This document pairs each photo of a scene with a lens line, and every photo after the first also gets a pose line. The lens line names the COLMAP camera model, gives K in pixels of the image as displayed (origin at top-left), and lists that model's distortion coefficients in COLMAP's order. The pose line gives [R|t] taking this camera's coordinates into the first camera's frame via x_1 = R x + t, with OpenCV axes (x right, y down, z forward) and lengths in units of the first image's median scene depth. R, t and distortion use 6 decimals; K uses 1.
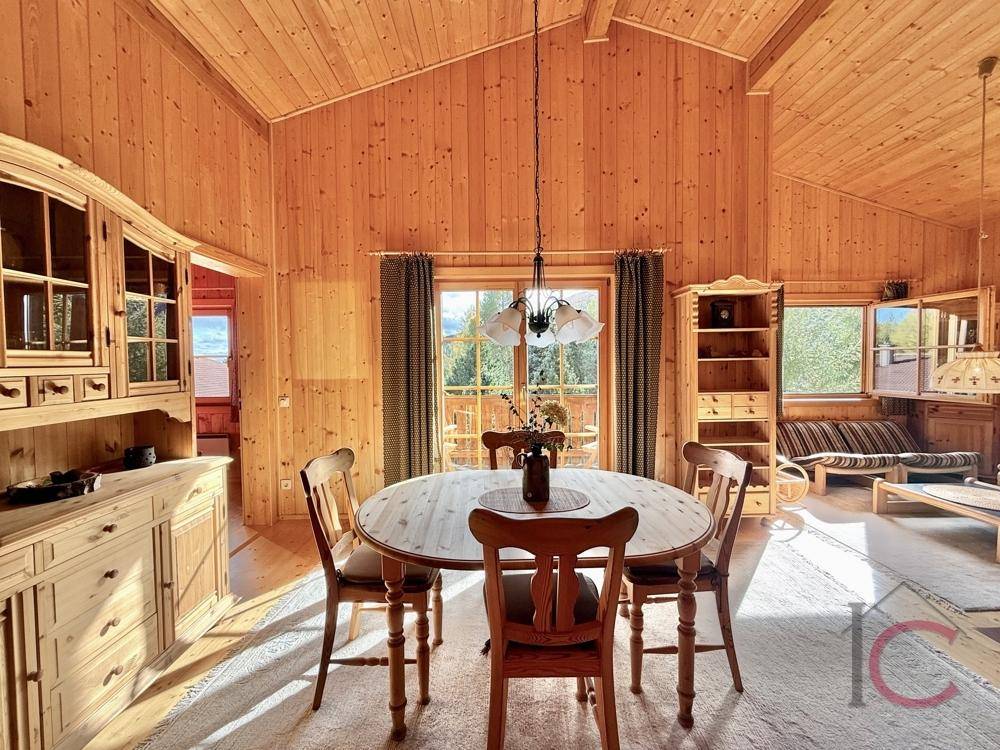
lens RADIAL K [[401.3, 0, 494.0], [0, 401.3, 375.0], [0, 0, 1]] dist [-0.003645, 0.000195]
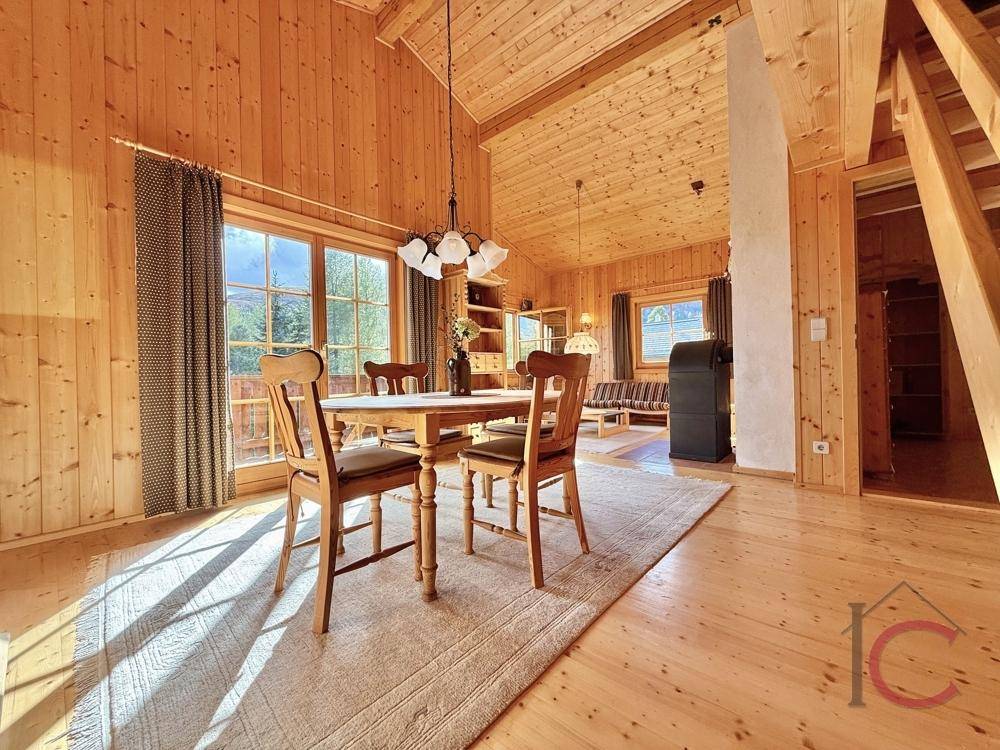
lens RADIAL K [[401.3, 0, 490.8], [0, 401.3, 376.3], [0, 0, 1]] dist [-0.003645, 0.000195]
pose [[0.661539, -0.001403, 0.749909, -0.399625], [0.037650, 0.998799, -0.031345, 0.156366], [-0.748965, 0.048970, 0.660798, 0.069907]]
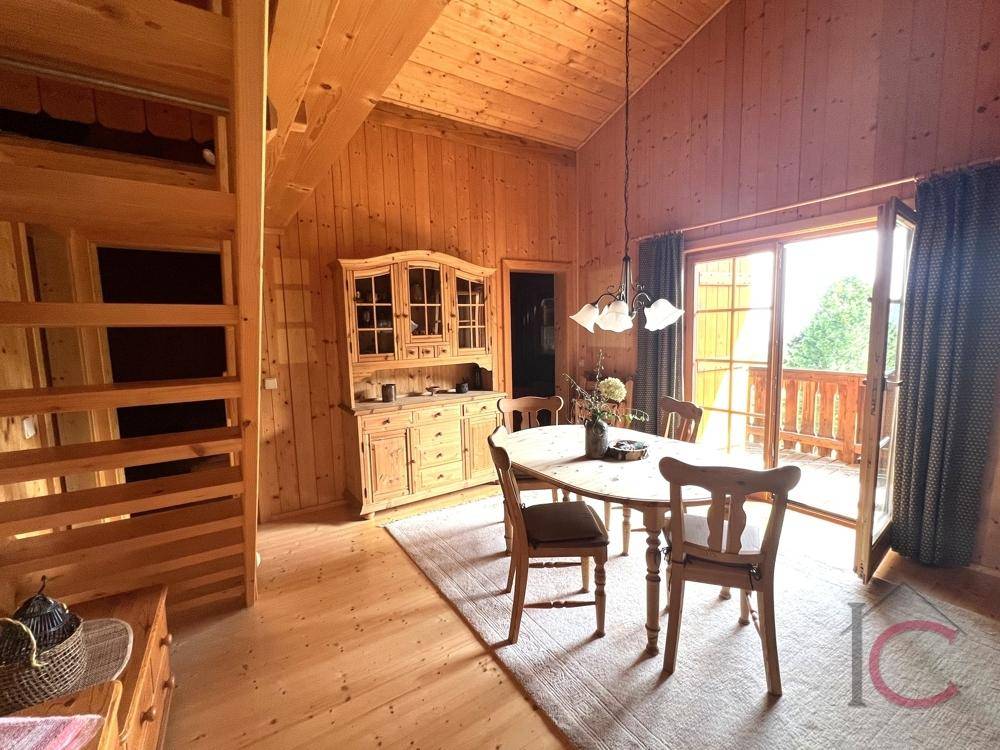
lens RADIAL K [[424.1, 0, 495.7], [0, 424.1, 370.6], [0, 0, 1]] dist [-0.002097, -0.000043]
pose [[0.550845, 0.081150, -0.830653, 0.523374], [-0.007976, 0.995728, 0.091987, -0.037373], [0.834569, -0.044046, 0.549139, -0.017792]]
